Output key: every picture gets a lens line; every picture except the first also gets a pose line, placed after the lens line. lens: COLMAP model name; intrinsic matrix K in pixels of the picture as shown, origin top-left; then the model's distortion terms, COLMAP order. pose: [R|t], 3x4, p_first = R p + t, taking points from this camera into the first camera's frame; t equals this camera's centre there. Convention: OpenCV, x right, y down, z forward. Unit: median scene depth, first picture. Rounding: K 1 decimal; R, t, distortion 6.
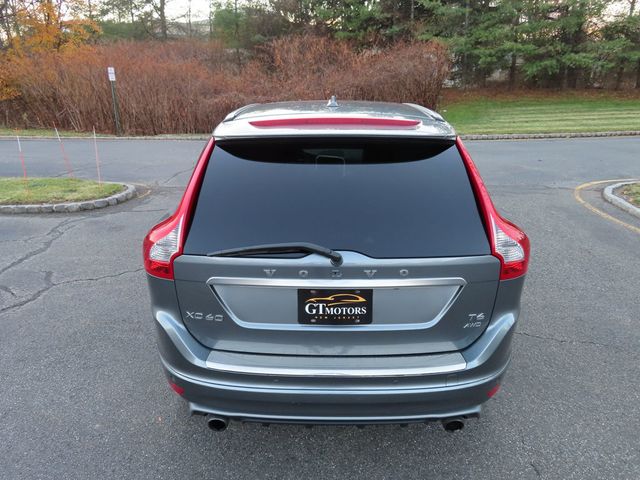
lens RADIAL K [[461.4, 0, 316.8], [0, 461.4, 243.1], [0, 0, 1]] dist [-0.005189, 0.001177]
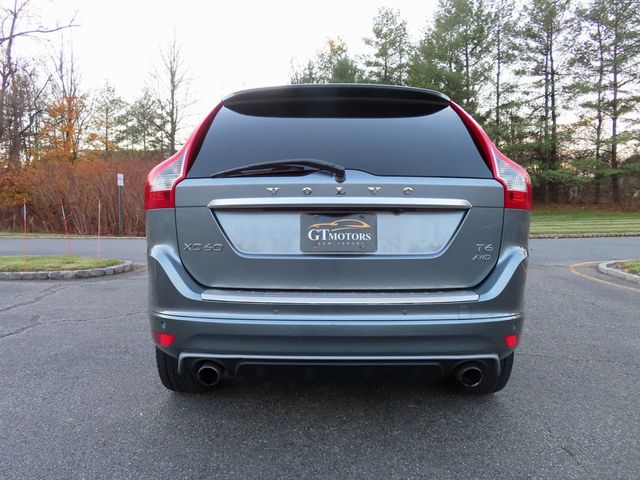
lens RADIAL K [[461.4, 0, 317.0], [0, 461.4, 240.9], [0, 0, 1]] dist [-0.005189, 0.001177]
pose [[0.999945, 0.005386, 0.008976, -0.001578], [-0.002860, 0.965442, -0.260604, 0.043505], [-0.010070, 0.260564, 0.965404, 0.007219]]
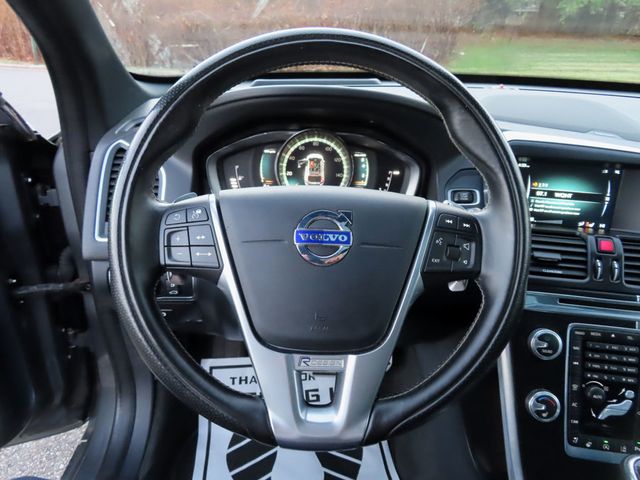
lens RADIAL K [[461.4, 0, 319.0], [0, 461.4, 240.4], [0, 0, 1]] dist [-0.005189, 0.001177]
pose [[0.998215, 0.024252, 0.054577, -0.019709], [-0.029700, 0.994410, 0.101327, -0.046880], [-0.051815, -0.102767, 0.993355, 0.236350]]
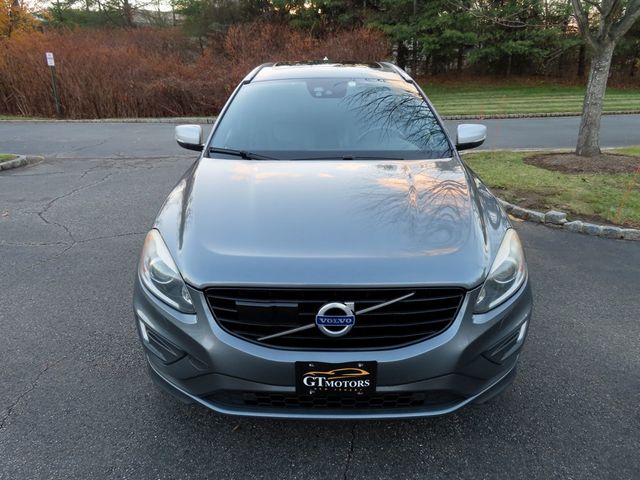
lens RADIAL K [[461.4, 0, 320.0], [0, 461.4, 244.0], [0, 0, 1]] dist [-0.005189, 0.001177]
pose [[0.999622, -0.008995, 0.025973, 0.126778], [0.008495, 0.999778, 0.019307, 0.032110], [-0.026141, -0.019079, 0.999476, -0.054451]]
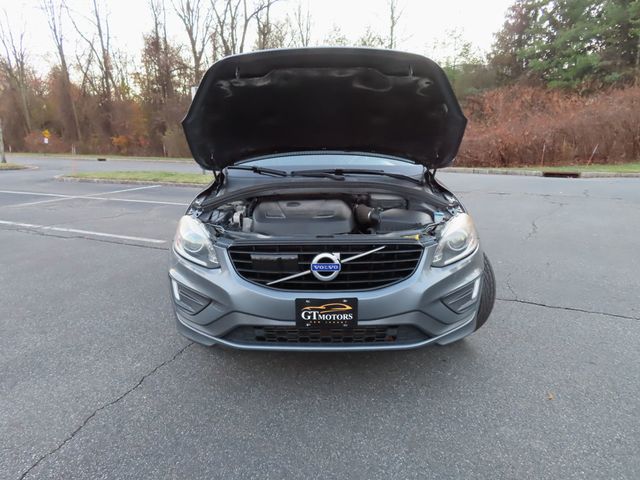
lens RADIAL K [[461.4, 0, 318.4], [0, 461.4, 243.5], [0, 0, 1]] dist [-0.005189, 0.001177]
pose [[0.999732, -0.009622, 0.021046, 0.127653], [0.012020, 0.993064, -0.116956, 0.058417], [-0.019774, 0.117178, 0.992914, -0.086307]]
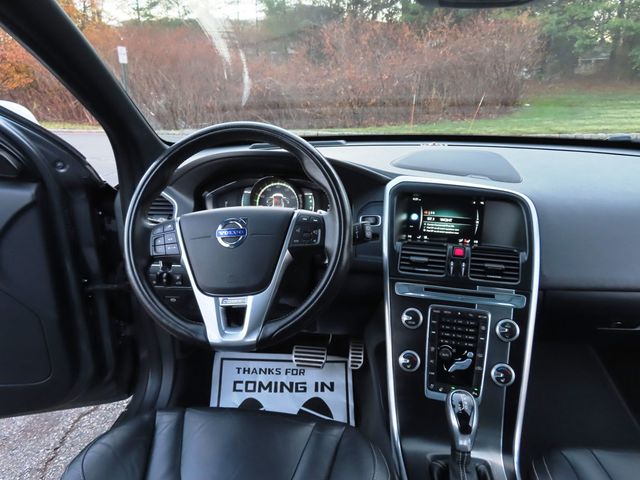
lens RADIAL K [[461.4, 0, 318.1], [0, 461.4, 239.7], [0, 0, 1]] dist [-0.005189, 0.001177]
pose [[0.994444, 0.033942, -0.099648, -0.003912], [-0.034659, 0.999384, -0.005464, -0.043611], [0.099401, 0.008888, 0.995008, 0.214804]]
